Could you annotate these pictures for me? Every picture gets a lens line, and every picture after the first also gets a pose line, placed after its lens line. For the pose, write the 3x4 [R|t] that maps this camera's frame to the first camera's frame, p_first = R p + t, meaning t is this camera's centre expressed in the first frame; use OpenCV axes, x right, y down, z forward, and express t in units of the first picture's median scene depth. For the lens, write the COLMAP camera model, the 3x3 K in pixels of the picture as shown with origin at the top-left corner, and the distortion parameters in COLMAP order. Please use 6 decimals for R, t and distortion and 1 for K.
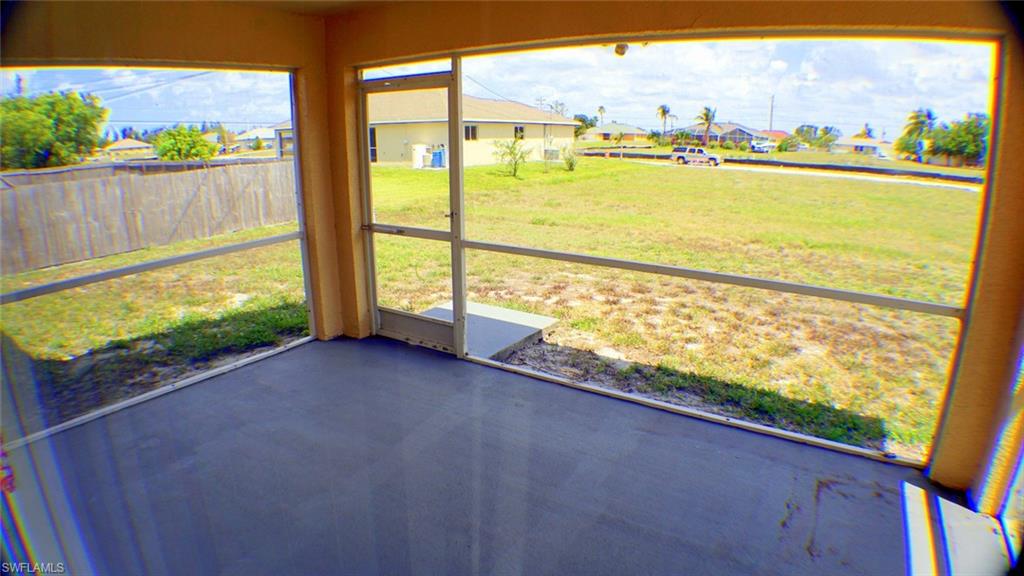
lens RADIAL K [[565.8, 0, 512.0], [0, 565.8, 288.0], [0, 0, 1]] dist [-0.154624, 0.024976]
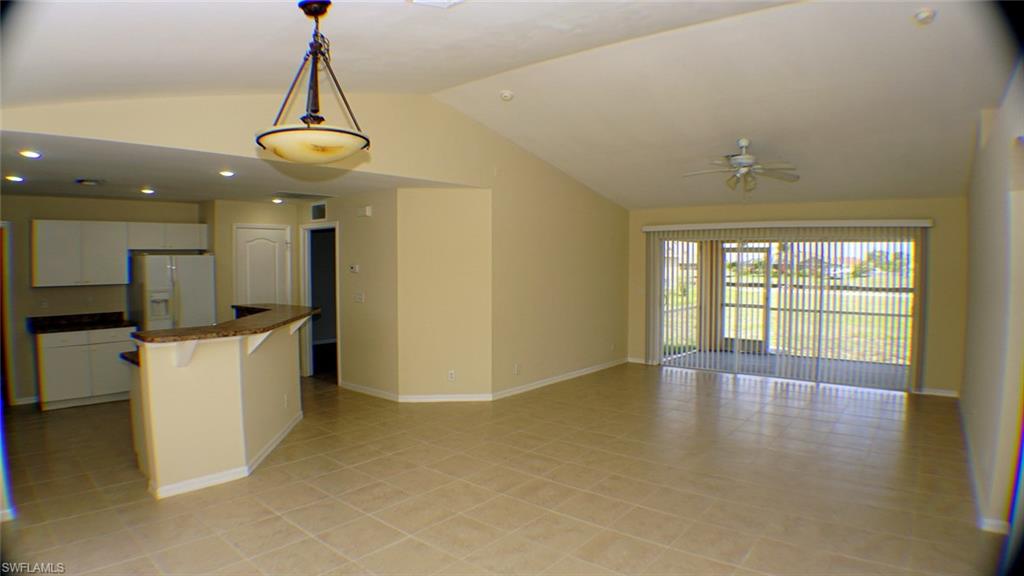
lens RADIAL K [[565.8, 0, 512.0], [0, 565.8, 288.0], [0, 0, 1]] dist [-0.154624, 0.024976]
pose [[0.992875, 0.003963, -0.119094, -0.064346], [-0.030698, 0.974219, -0.223506, 0.028640], [0.115137, 0.225570, 0.967399, -0.108023]]
